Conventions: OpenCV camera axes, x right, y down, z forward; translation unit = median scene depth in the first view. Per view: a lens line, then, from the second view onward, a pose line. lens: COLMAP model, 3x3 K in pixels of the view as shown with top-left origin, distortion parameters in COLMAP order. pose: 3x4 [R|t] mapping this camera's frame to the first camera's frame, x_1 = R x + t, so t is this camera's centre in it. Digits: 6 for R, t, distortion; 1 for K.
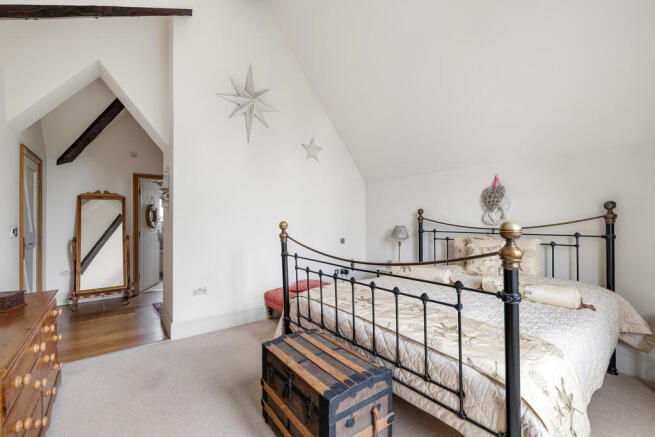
lens RADIAL K [[281.0, 0, 325.4], [0, 281.0, 216.9], [0, 0, 1]] dist [0.000345, -0.000134]
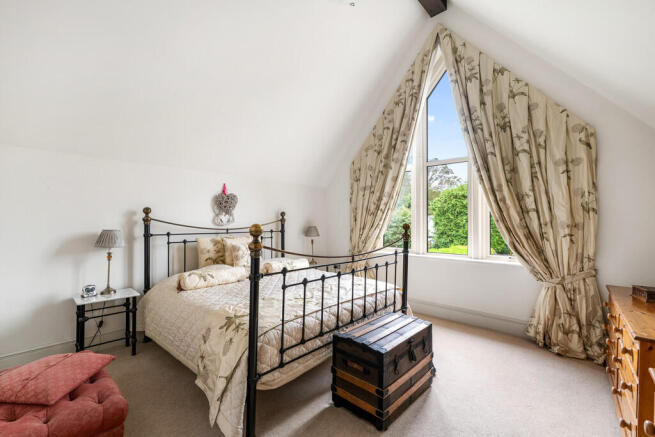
lens RADIAL K [[281.0, 0, 325.5], [0, 281.0, 222.9], [0, 0, 1]] dist [0.000345, -0.000134]
pose [[-0.177945, 0.000662, 0.984040, -0.825208], [-0.014986, 0.999882, -0.003382, 0.017389], [-0.983926, -0.015349, -0.177915, 1.016808]]
